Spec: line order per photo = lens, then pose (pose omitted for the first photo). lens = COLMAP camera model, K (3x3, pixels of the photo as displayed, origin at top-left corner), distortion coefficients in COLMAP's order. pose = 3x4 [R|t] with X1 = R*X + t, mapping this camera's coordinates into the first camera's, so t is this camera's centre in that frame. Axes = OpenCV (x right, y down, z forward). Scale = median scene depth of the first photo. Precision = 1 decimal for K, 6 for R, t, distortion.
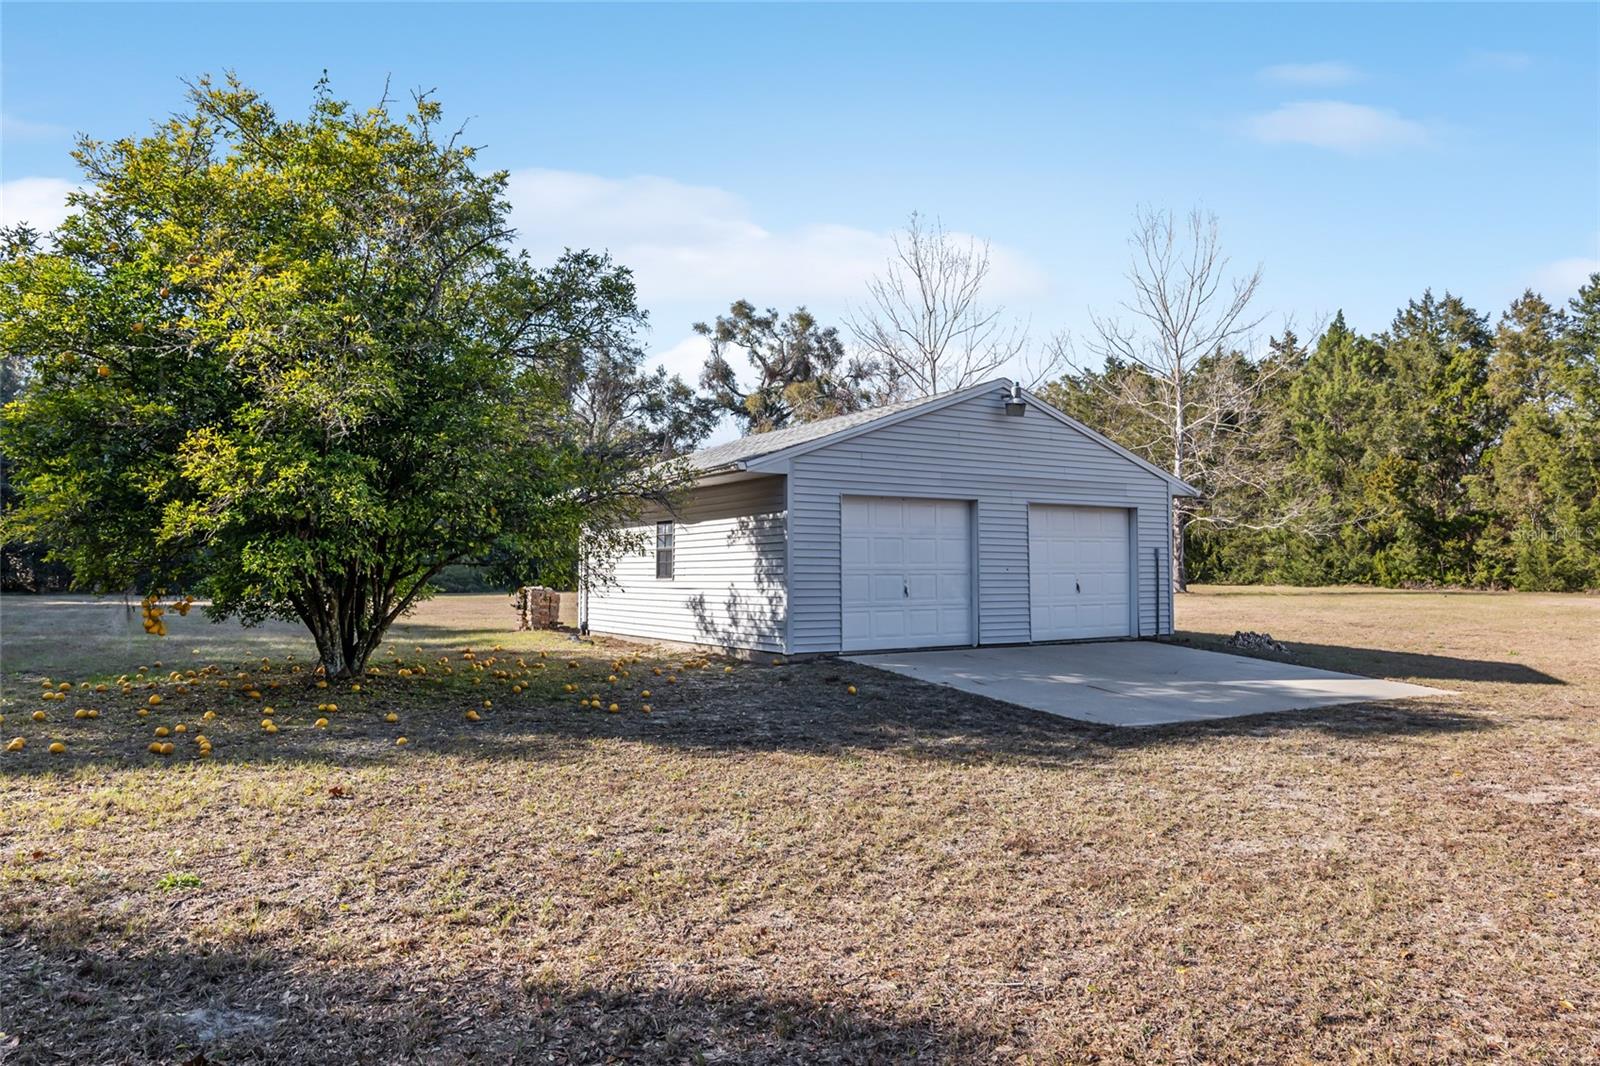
lens RADIAL K [[1076.6, 0, 799.6], [0, 1076.6, 542.6], [0, 0, 1]] dist [-0.000740, -0.000217]
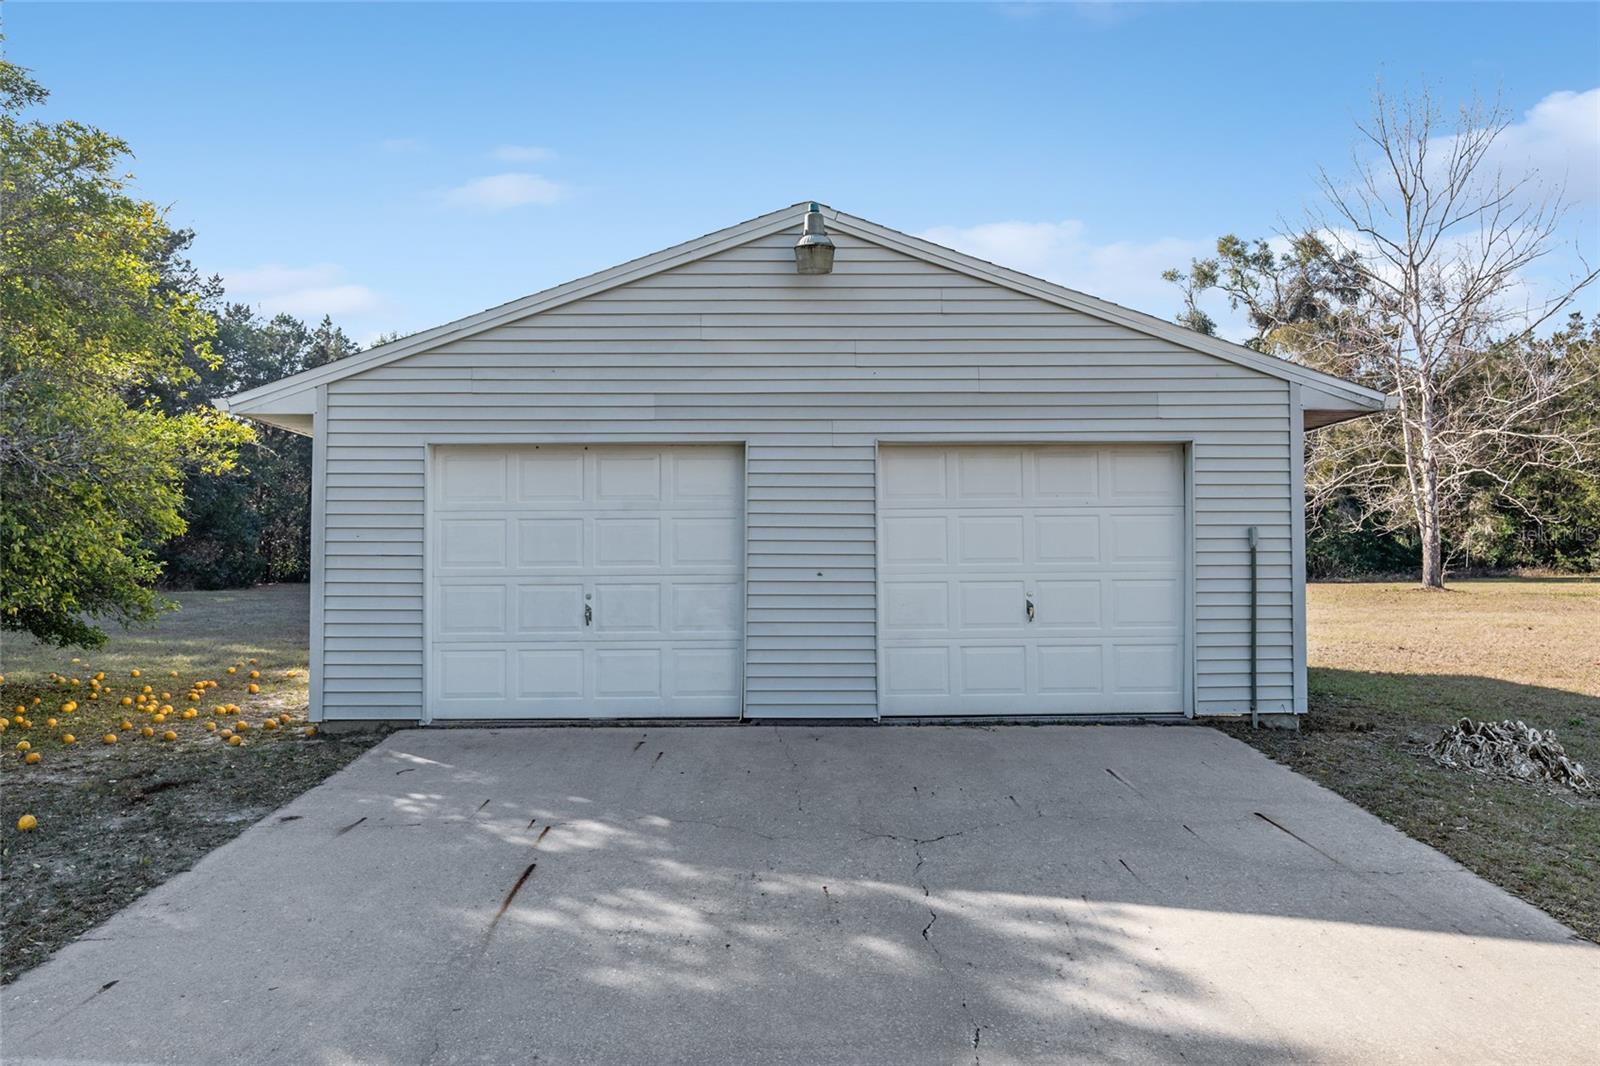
lens RADIAL K [[1069.0, 0, 799.4], [0, 1069.0, 527.4], [0, 0, 1]] dist [0.002485, 0.000216]
pose [[0.846598, -0.020232, -0.531848, 0.428911], [0.018137, 0.999794, -0.009162, 0.006650], [0.531923, -0.001889, 0.846790, 0.526281]]
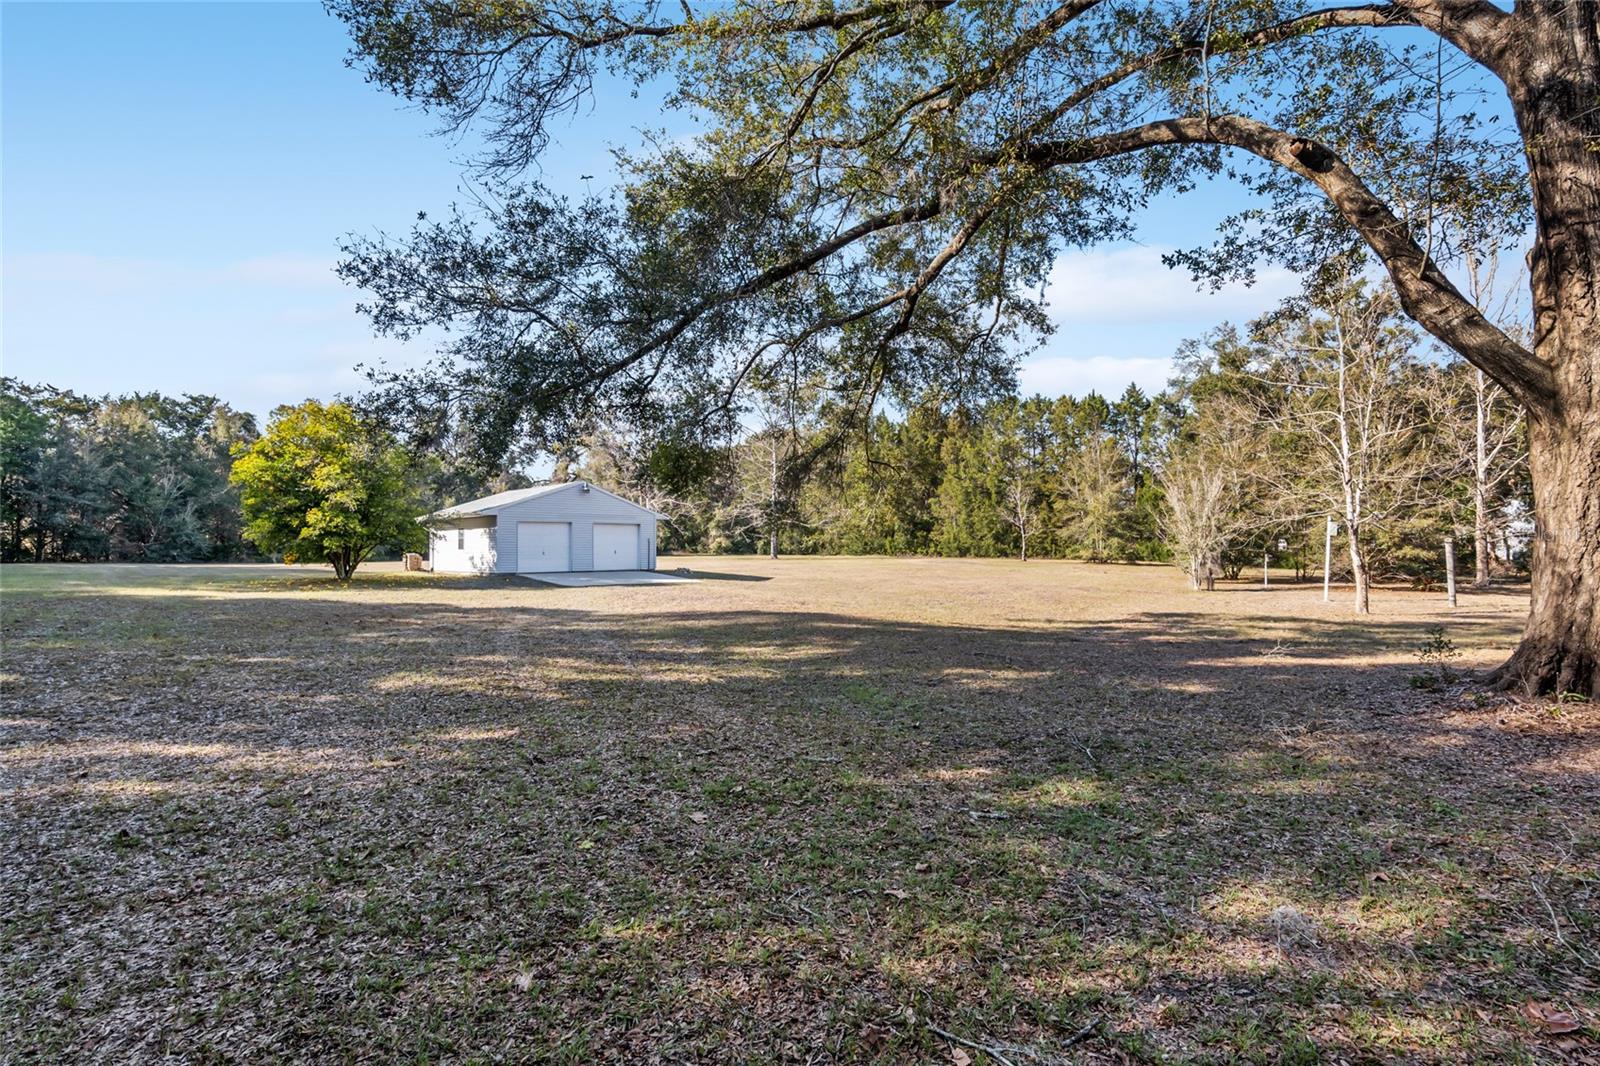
lens RADIAL K [[747.7, 0, 803.0], [0, 747.7, 538.6], [0, 0, 1]] dist [-0.026968, 0.002169]
pose [[0.972053, -0.001766, 0.234757, 0.278525], [-0.000797, 0.999941, 0.010820, -0.016126], [-0.234762, -0.010705, 0.971994, -1.052508]]
